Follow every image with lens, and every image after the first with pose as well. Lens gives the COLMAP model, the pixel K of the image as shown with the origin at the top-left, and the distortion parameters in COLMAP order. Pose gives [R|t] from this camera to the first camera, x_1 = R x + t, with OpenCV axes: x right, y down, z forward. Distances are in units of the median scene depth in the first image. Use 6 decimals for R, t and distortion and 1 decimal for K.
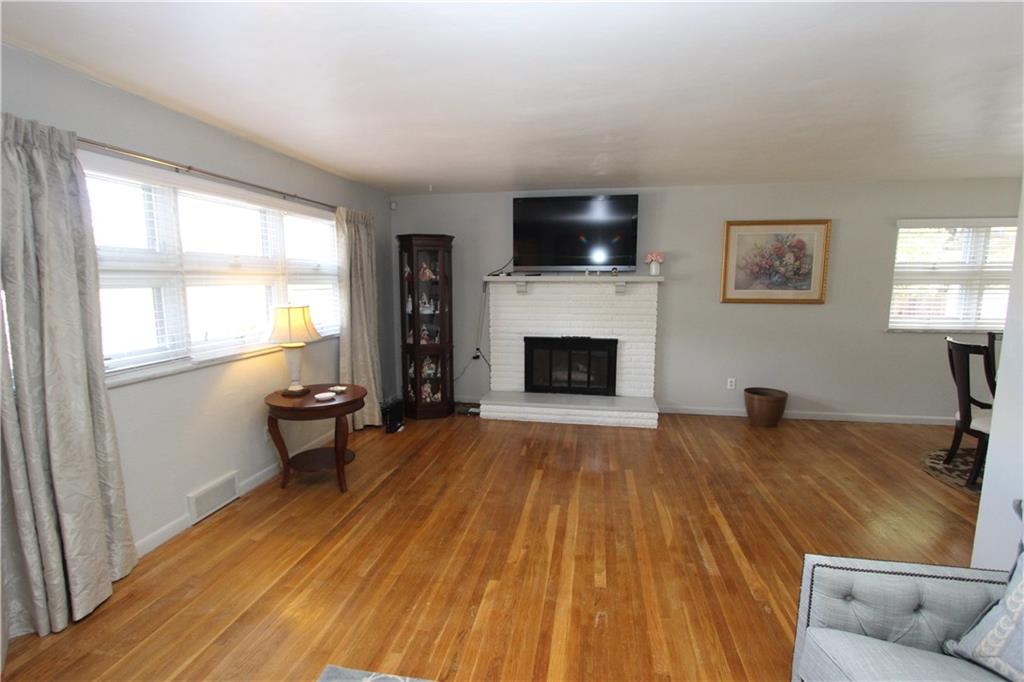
lens RADIAL K [[474.3, 0, 508.0], [0, 474.3, 342.0], [0, 0, 1]] dist [-0.013618, 0.000197]
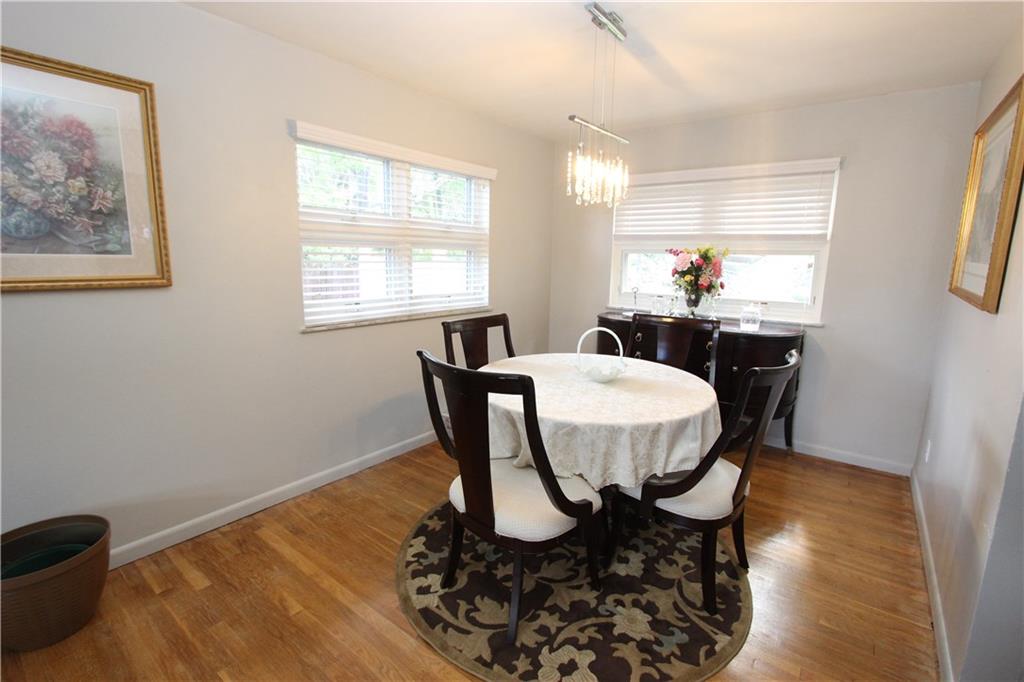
lens RADIAL K [[474.3, 0, 508.0], [0, 474.3, 342.0], [0, 0, 1]] dist [-0.013618, 0.000197]
pose [[0.460439, -0.144382, 0.875871, 0.432423], [0.101309, 0.988784, 0.109738, -0.046970], [-0.881891, 0.038206, 0.469902, 0.532217]]
